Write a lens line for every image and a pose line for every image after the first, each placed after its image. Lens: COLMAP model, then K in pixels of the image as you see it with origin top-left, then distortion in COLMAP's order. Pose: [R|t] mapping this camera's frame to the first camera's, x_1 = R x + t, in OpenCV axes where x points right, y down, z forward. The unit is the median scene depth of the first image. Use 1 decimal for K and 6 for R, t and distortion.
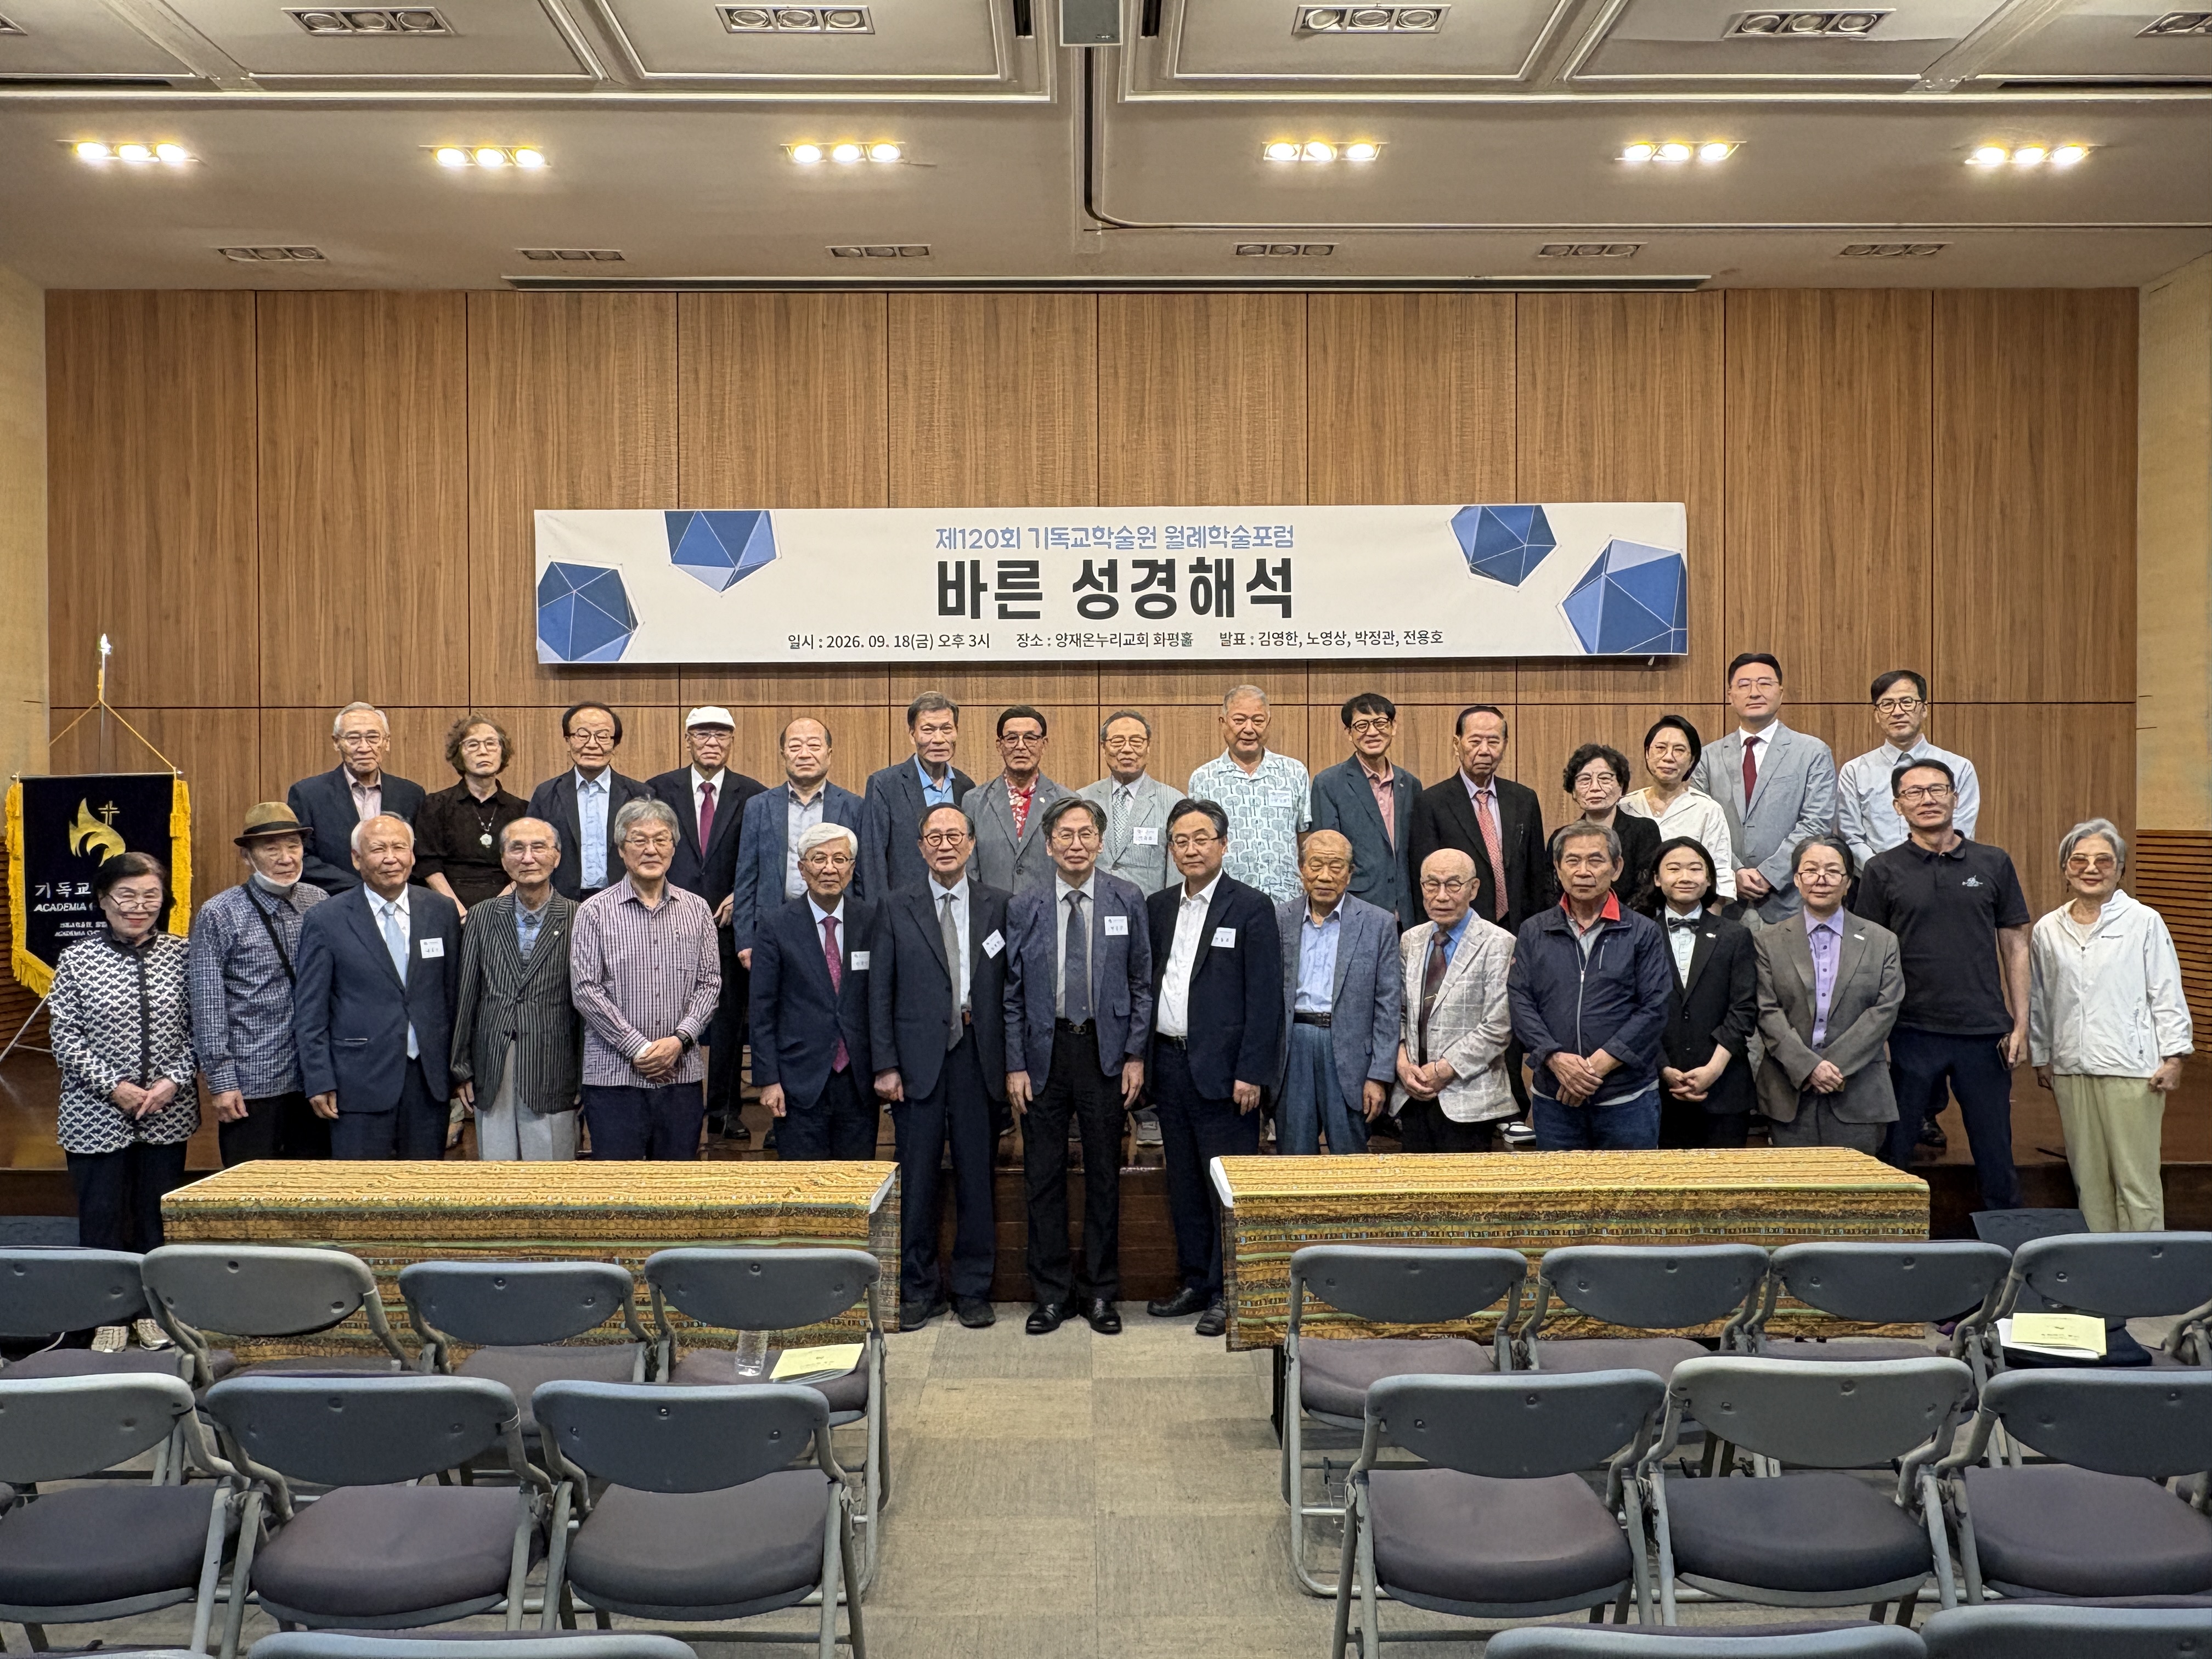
lens RADIAL K [[1661.1, 0, 1103.4], [0, 1661.1, 827.7], [0, 0, 1]] dist [-0.006867, 0.001676]
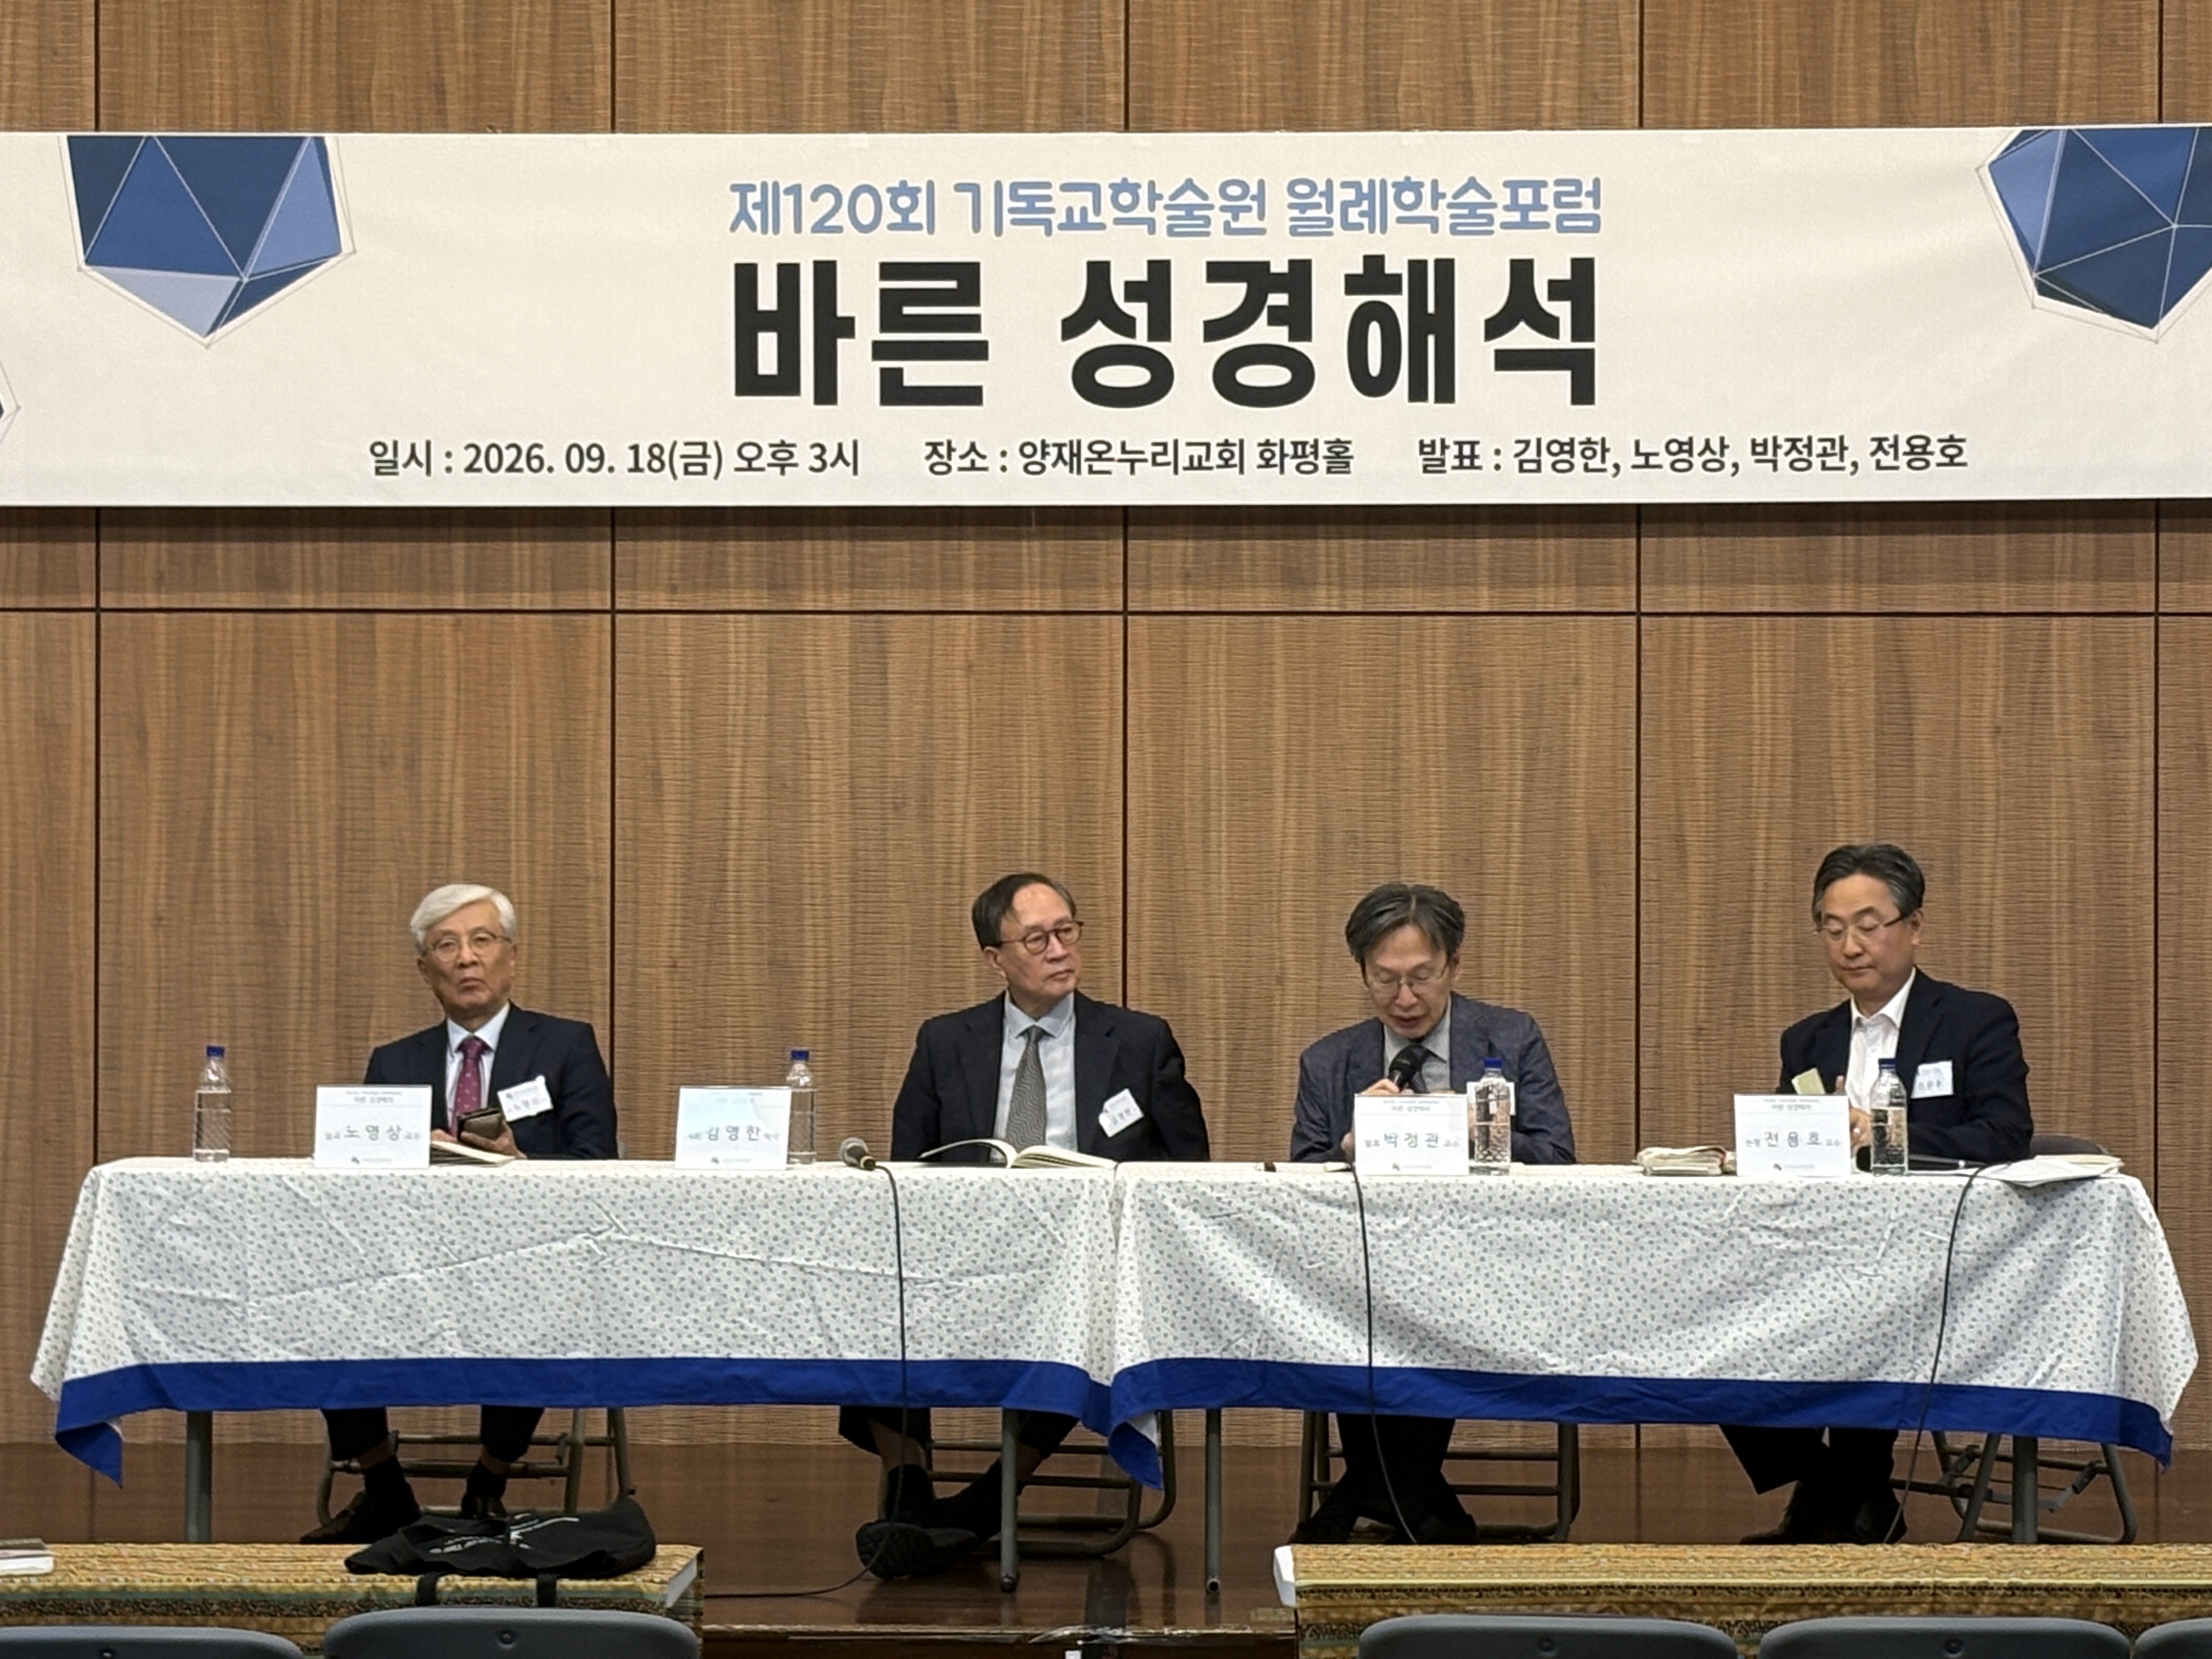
lens RADIAL K [[6199.1, 0, 1111.5], [0, 6199.1, 835.1], [0, 0, 1]] dist [0.208872, 0.000000]
pose [[0.999744, 0.005858, -0.021843, 0.028169], [-0.005958, 0.999972, -0.004492, -0.012374], [0.021816, 0.004621, 0.999751, -0.536273]]
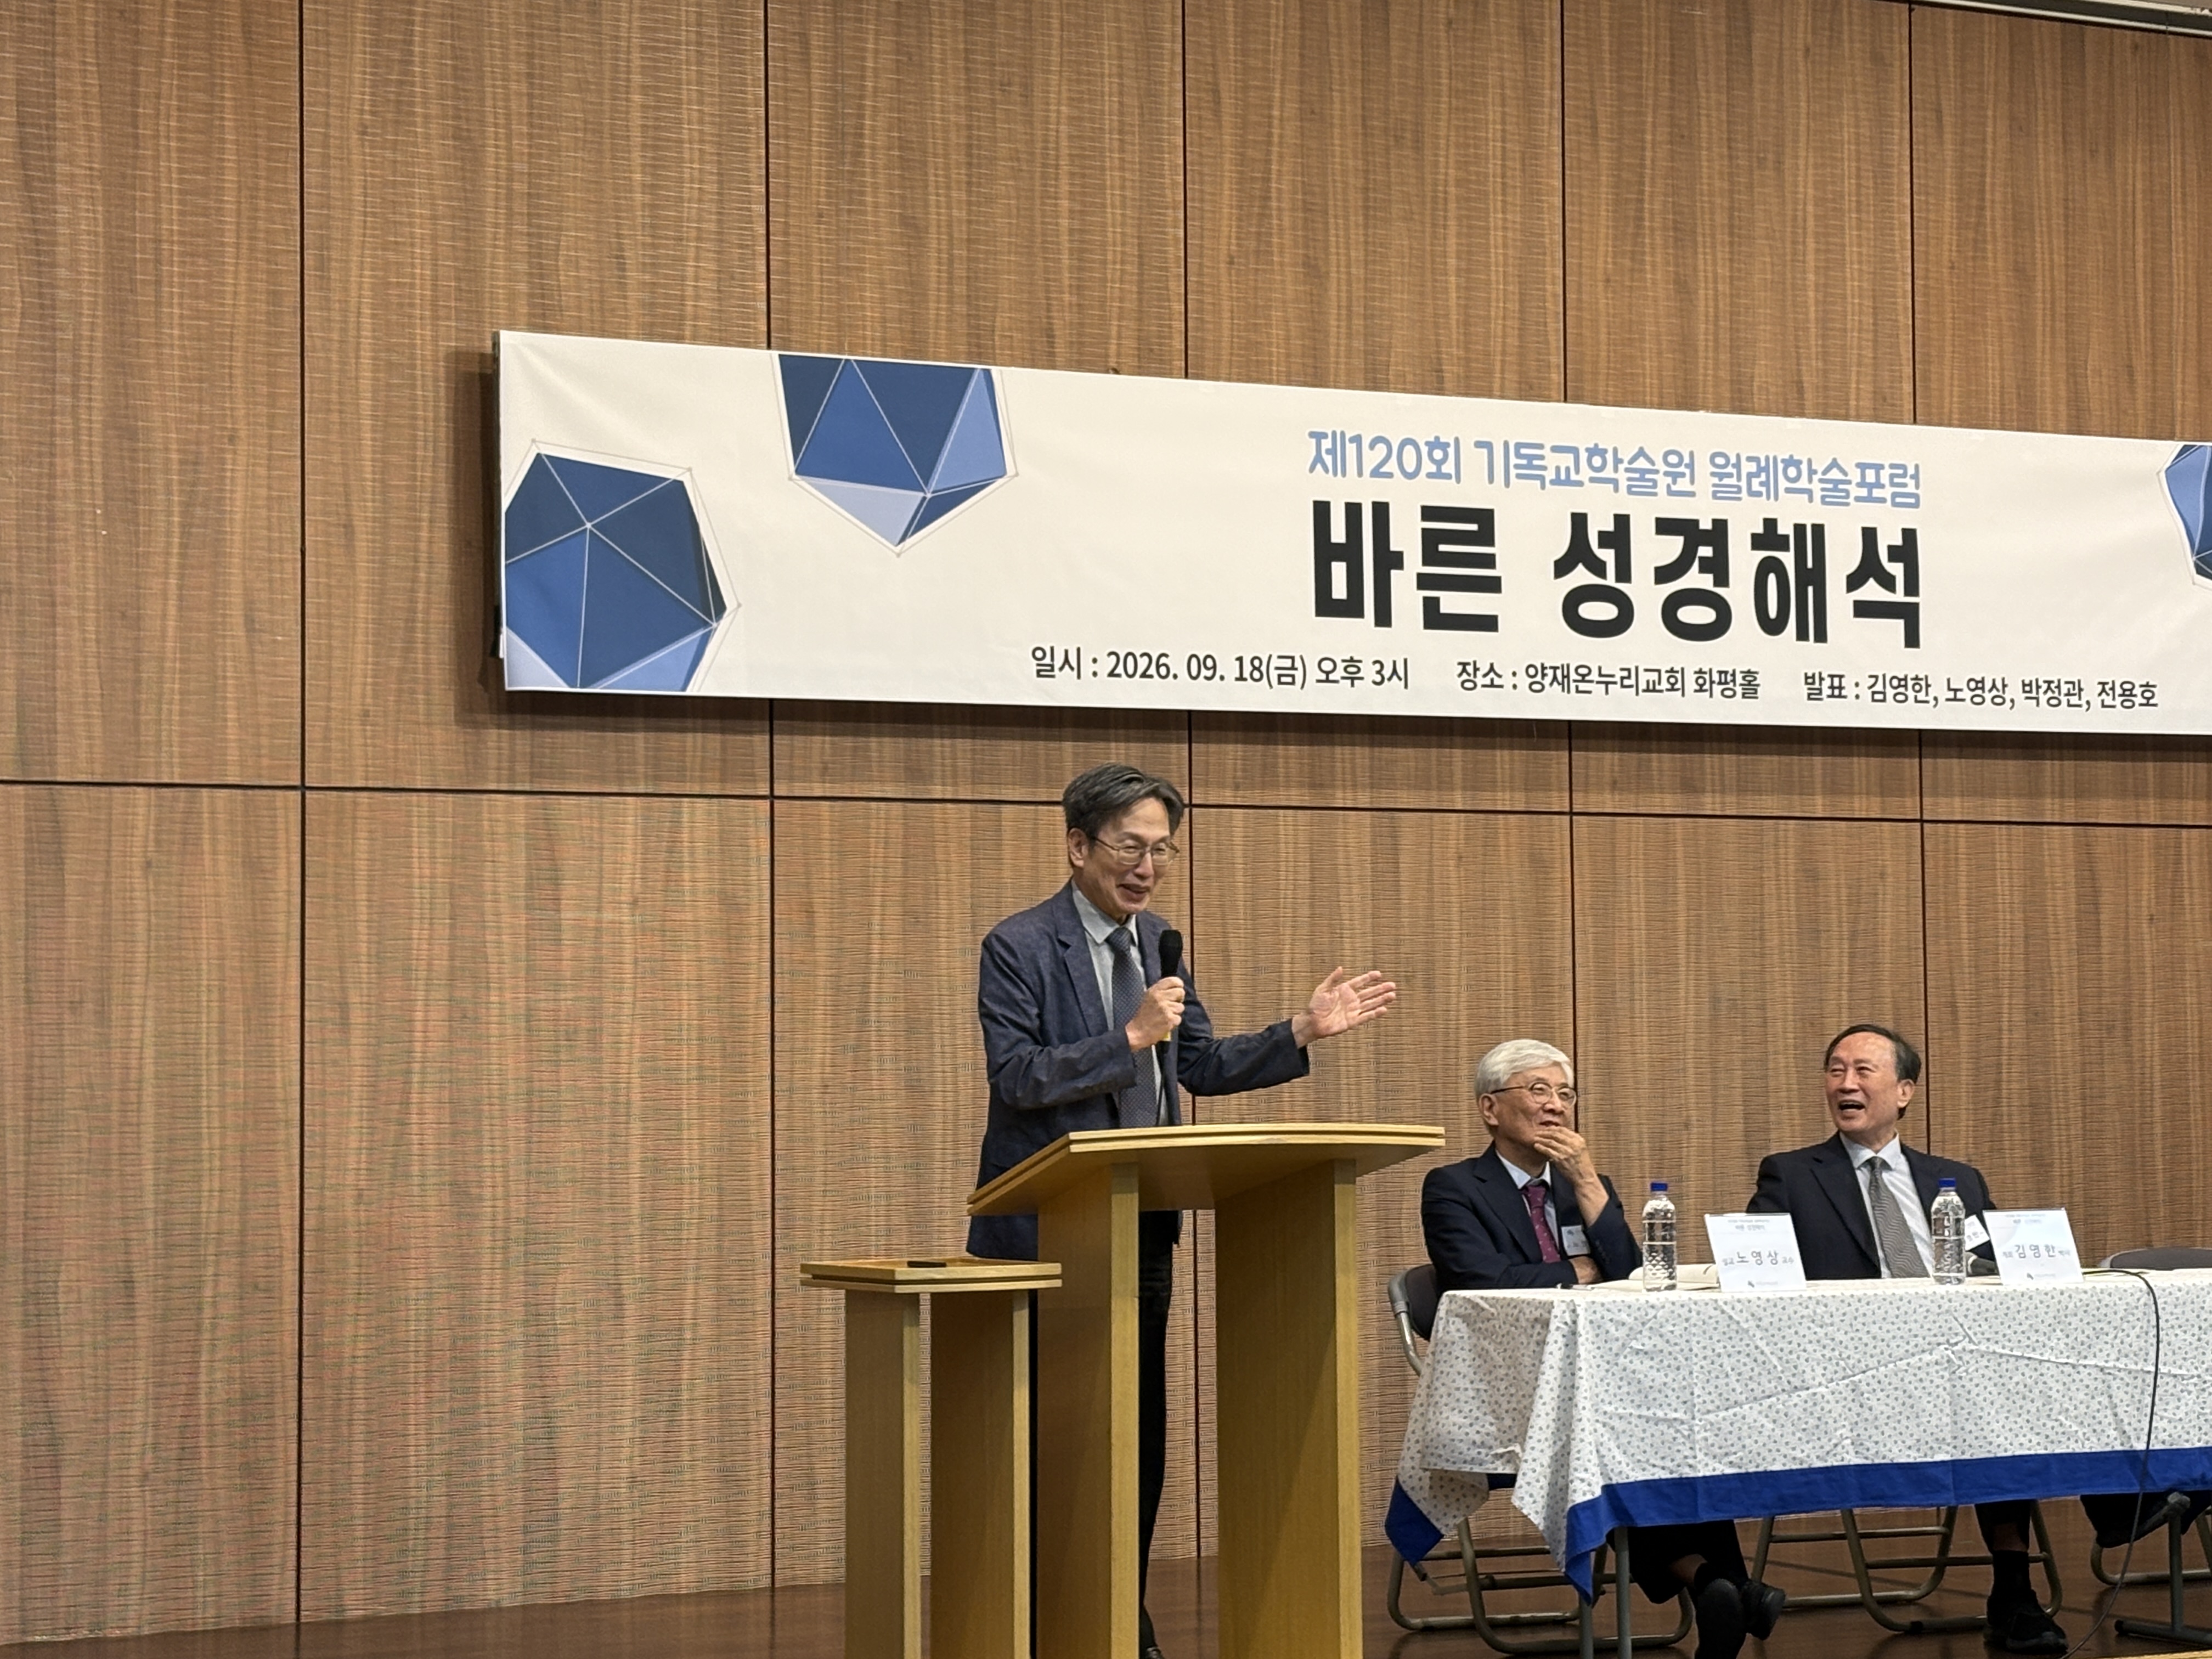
lens RADIAL K [[4556.4, 0, 1103.9], [0, 4556.4, 826.1], [0, 0, 1]] dist [0.189535, 0.000000]
pose [[0.881285, 0.018780, 0.472211, -0.755586], [0.010912, 0.998135, -0.060061, 0.007575], [-0.472458, 0.058084, 0.879437, -0.096041]]
